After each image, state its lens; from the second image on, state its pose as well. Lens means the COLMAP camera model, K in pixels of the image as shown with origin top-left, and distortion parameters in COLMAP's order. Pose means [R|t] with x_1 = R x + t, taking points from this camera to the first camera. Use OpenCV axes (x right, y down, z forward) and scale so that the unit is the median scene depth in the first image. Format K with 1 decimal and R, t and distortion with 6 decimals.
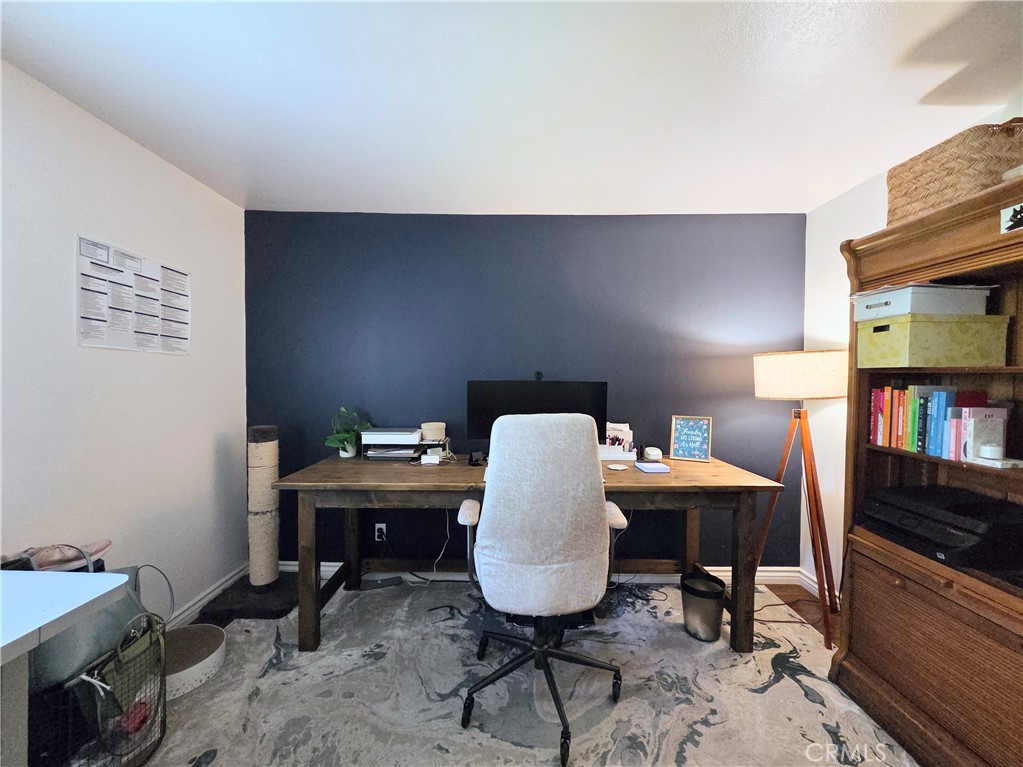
lens RADIAL K [[421.7, 0, 508.6], [0, 421.7, 386.5], [0, 0, 1]] dist [0.000506, -0.000279]
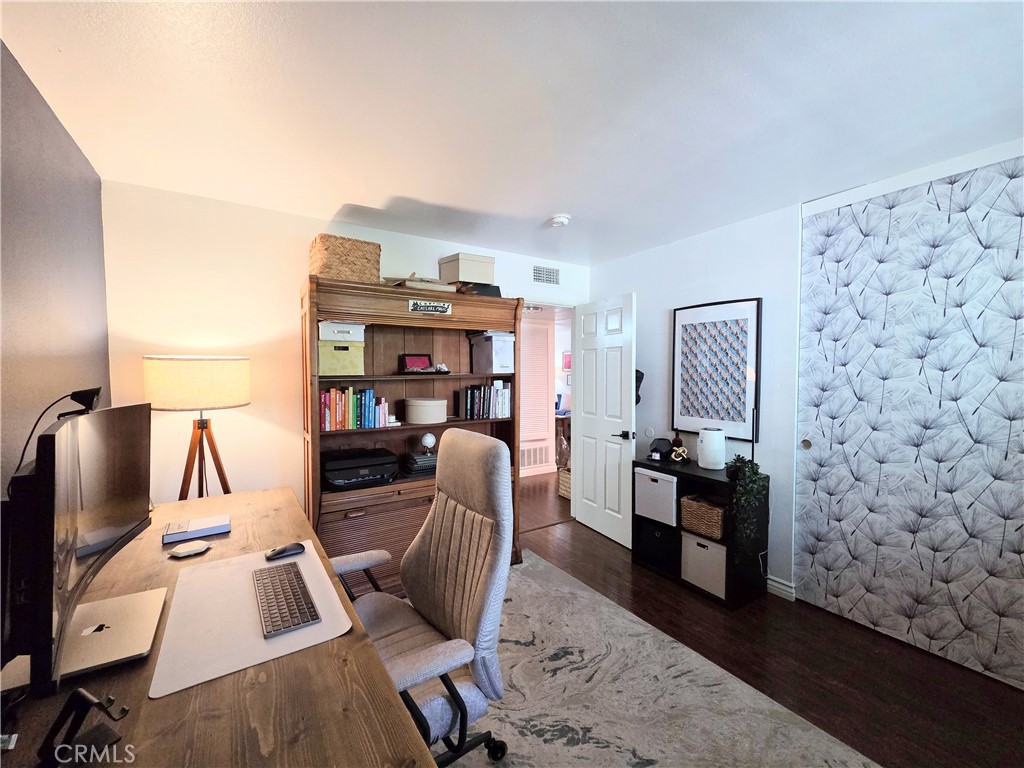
lens RADIAL K [[422.1, 0, 509.1], [0, 422.1, 387.0], [0, 0, 1]] dist [0.000506, -0.000279]
pose [[-0.550561, -0.036051, 0.834016, -0.609999], [0.020359, 0.998190, 0.056588, -0.072207], [-0.834547, 0.048135, -0.548830, 1.267738]]
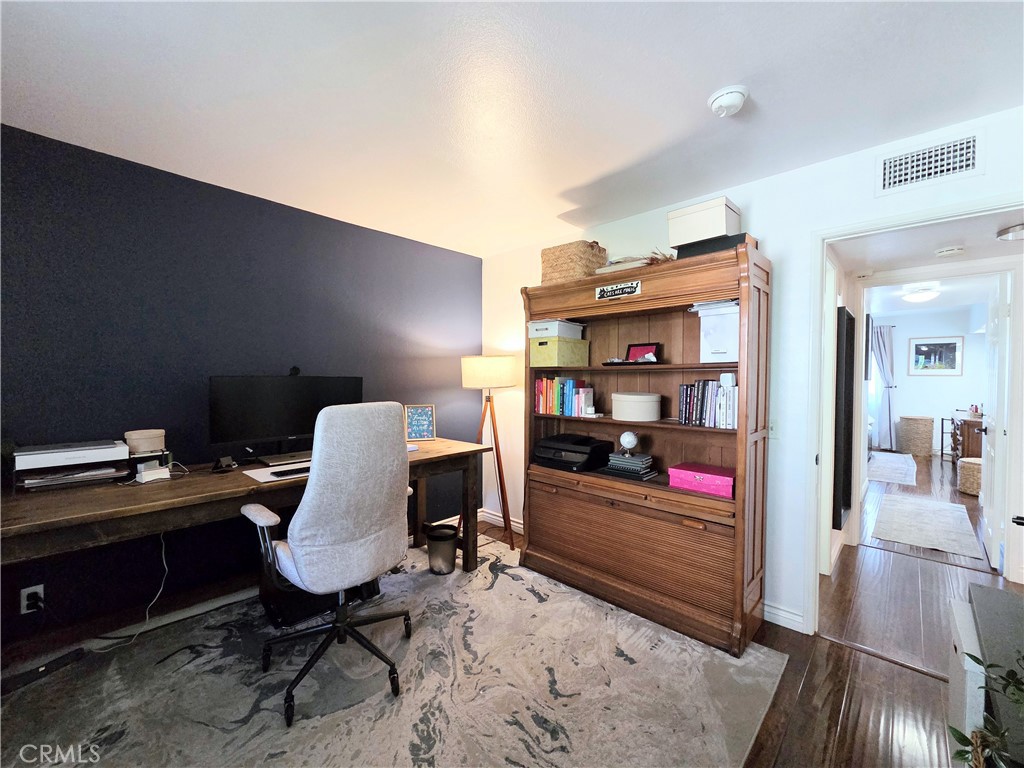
lens RADIAL K [[420.3, 0, 504.4], [0, 420.3, 386.8], [0, 0, 1]] dist [0.000955, -0.000112]
pose [[0.690396, -0.020051, 0.723153, -0.422765], [0.019183, 0.999772, 0.009408, 0.015691], [-0.723177, 0.007377, 0.690623, -0.043946]]
